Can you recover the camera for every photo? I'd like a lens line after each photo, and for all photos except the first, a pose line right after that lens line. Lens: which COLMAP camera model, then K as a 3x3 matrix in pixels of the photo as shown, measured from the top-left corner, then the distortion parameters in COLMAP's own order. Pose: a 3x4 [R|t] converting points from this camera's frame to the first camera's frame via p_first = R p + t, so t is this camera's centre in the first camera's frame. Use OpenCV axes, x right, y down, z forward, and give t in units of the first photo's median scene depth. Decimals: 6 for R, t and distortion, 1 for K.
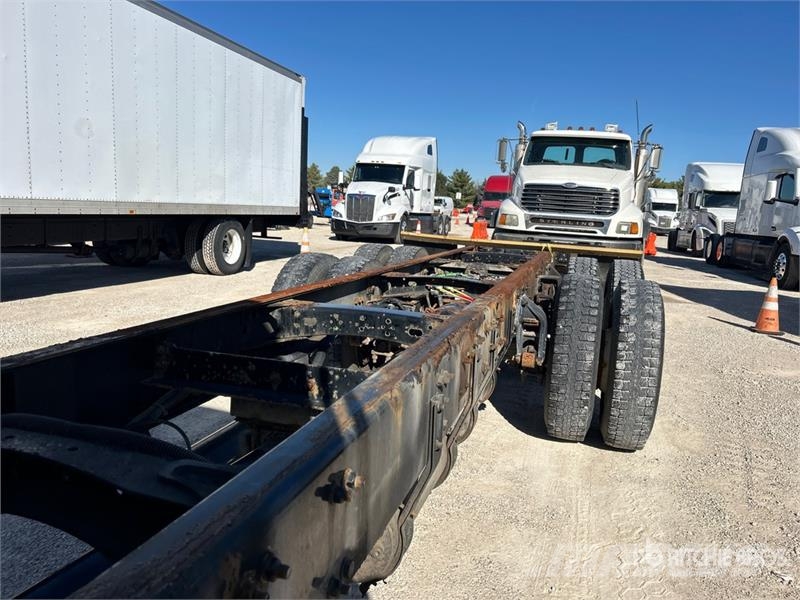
lens RADIAL K [[600.0, 0, 410.1], [0, 600.0, 296.3], [0, 0, 1]] dist [0.039729, -0.040474]
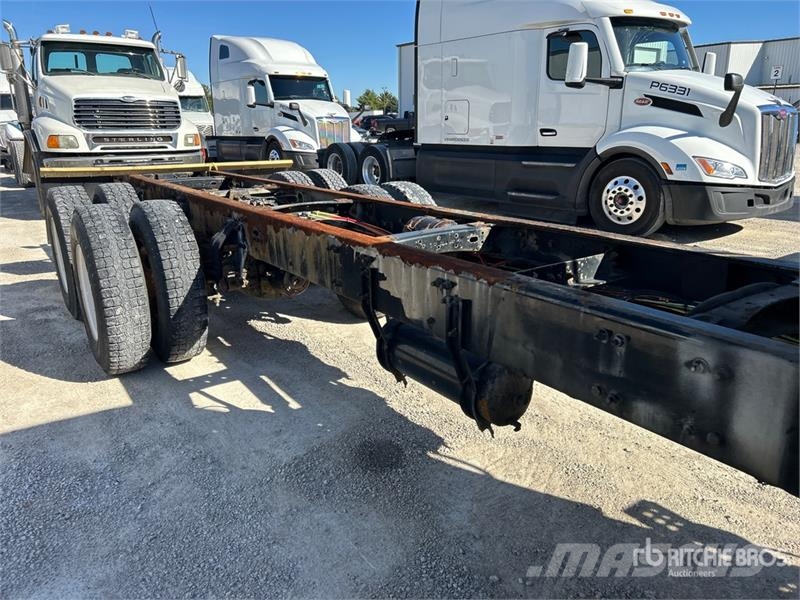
lens RADIAL K [[600.0, 0, 395.7], [0, 600.0, 293.7], [0, 0, 1]] dist [0.039729, -0.040474]
pose [[0.629651, -0.275317, 0.726457, -0.230021], [0.164828, 0.961152, 0.221400, -0.030490], [-0.759191, -0.019664, 0.650570, 0.058450]]
